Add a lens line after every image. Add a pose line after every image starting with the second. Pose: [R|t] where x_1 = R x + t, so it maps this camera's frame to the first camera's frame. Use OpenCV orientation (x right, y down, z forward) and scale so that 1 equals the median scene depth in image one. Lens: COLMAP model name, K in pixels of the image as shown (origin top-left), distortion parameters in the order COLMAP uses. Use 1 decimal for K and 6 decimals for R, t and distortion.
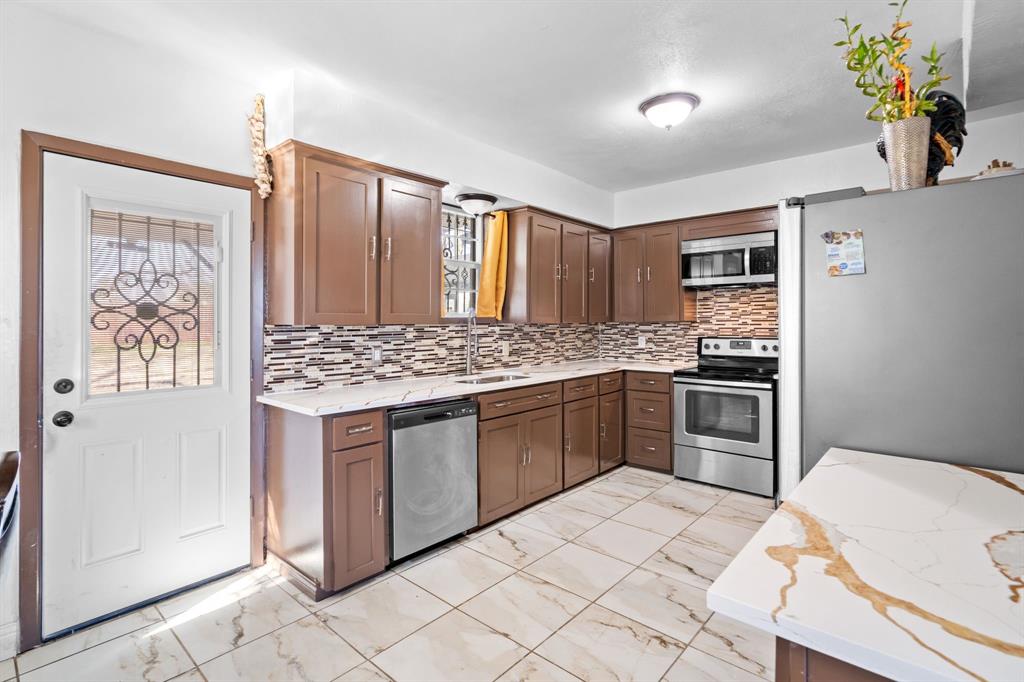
lens RADIAL K [[491.2, 0, 516.5], [0, 491.2, 317.9], [0, 0, 1]] dist [0.001438, 0.000297]
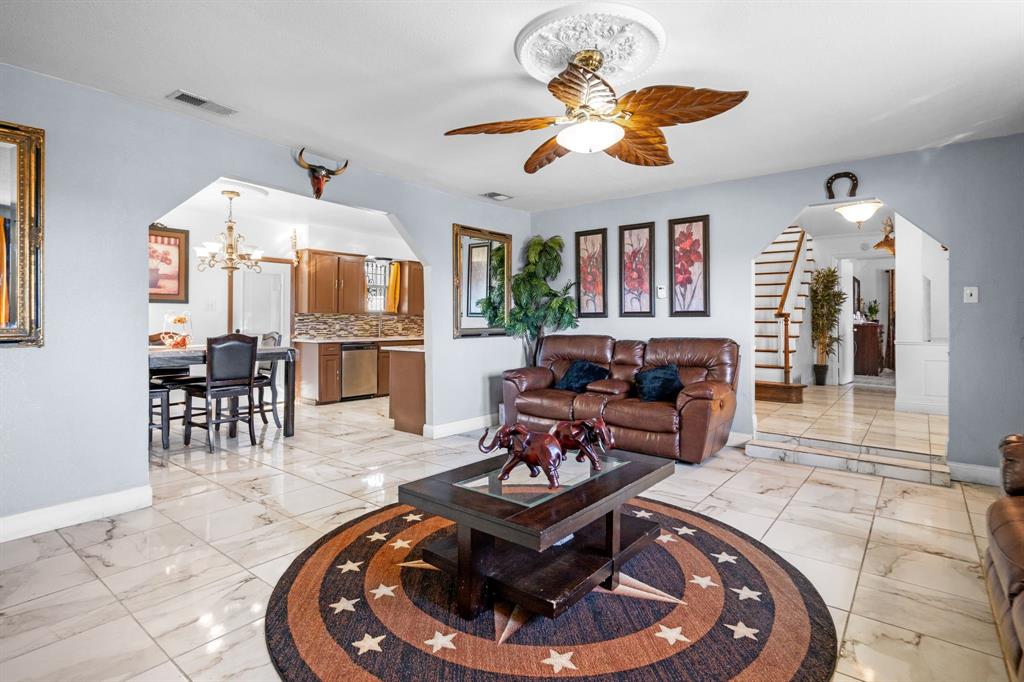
lens RADIAL K [[508.1, 0, 514.0], [0, 508.1, 319.3], [0, 0, 1]] dist [0.000882, 0.000435]
pose [[0.998935, 0.005656, 0.045803, 0.409781], [-0.005860, 0.999974, 0.004317, 0.020584], [-0.045777, -0.004581, 0.998941, -1.345590]]
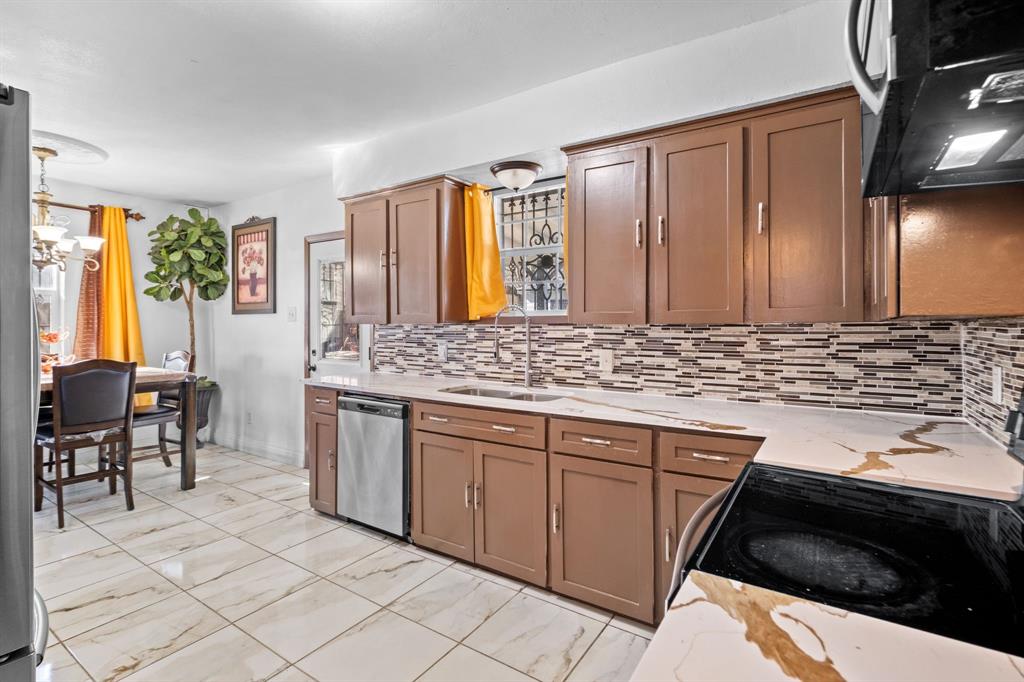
lens RADIAL K [[486.5, 0, 508.3], [0, 486.5, 325.5], [0, 0, 1]] dist [0.000690, 0.000599]
pose [[0.124825, 0.003275, -0.992173, 0.706301], [0.006736, 0.999969, 0.004149, 0.010842], [0.992156, -0.007201, 0.124799, 0.879514]]
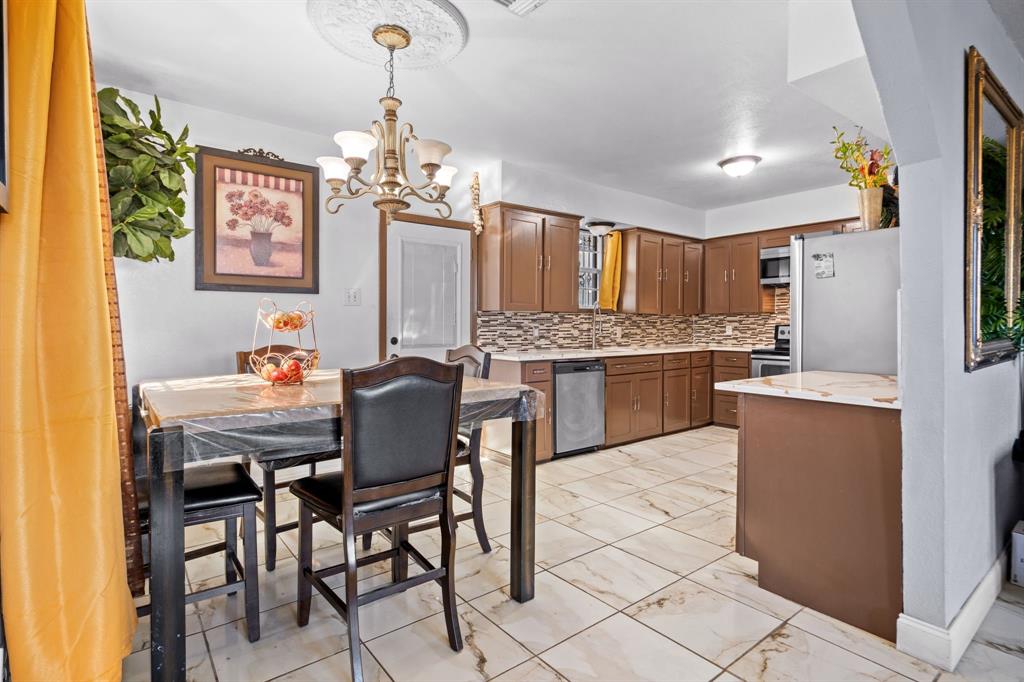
lens RADIAL K [[505.5, 0, 511.7], [0, 505.5, 327.9], [0, 0, 1]] dist [-0.000891, 0.000130]
pose [[0.981670, 0.003769, -0.190552, -0.052911], [-0.000651, 0.999865, 0.016421, 0.031200], [0.190588, -0.015996, 0.981540, -0.475917]]
